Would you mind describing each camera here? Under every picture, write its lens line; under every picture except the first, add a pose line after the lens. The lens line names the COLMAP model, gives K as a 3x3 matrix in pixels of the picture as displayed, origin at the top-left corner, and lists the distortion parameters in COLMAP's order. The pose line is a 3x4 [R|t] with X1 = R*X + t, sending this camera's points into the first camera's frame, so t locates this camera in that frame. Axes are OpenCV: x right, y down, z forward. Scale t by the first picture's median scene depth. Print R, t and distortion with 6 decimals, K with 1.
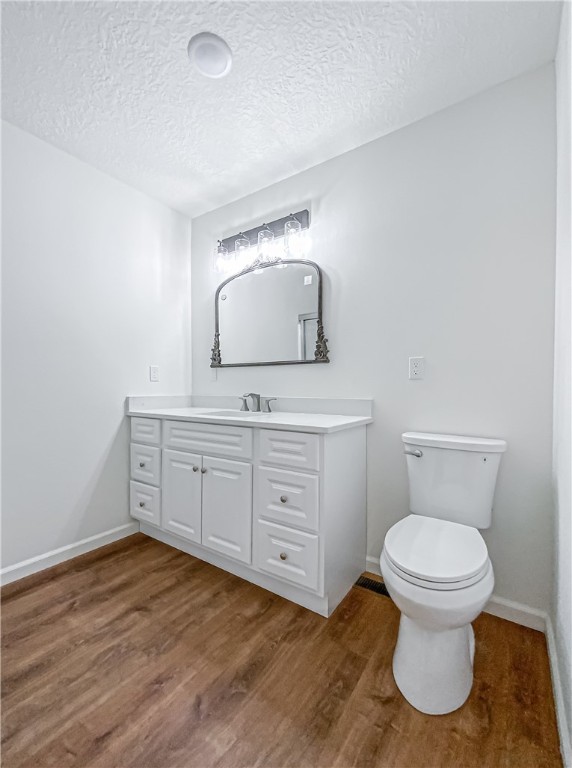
lens RADIAL K [[313.2, 0, 286.0], [0, 313.2, 384.0], [0, 0, 1]] dist [0.000344, -0.000269]
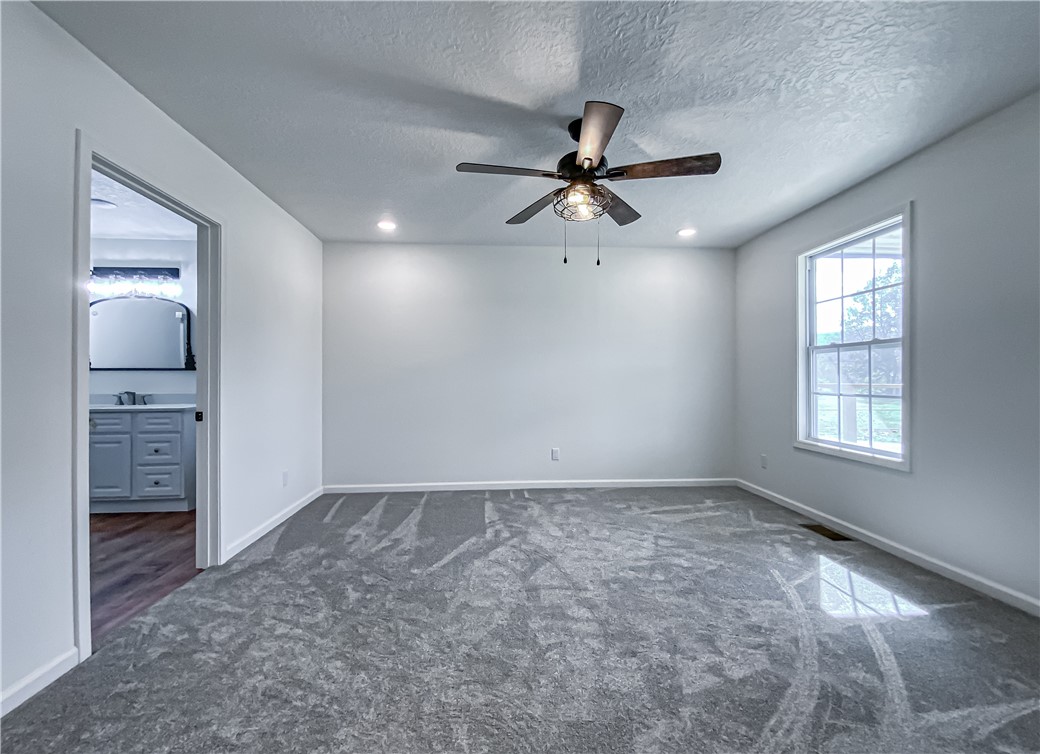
lens RADIAL K [[438.3, 0, 520.0], [0, 438.3, 377.0], [0, 0, 1]] dist [0.022333, -0.013351]
pose [[0.788632, -0.002668, 0.614860, 0.056895], [-0.000666, 0.999986, 0.005194, -0.046411], [-0.614865, -0.004506, 0.788619, -1.665922]]
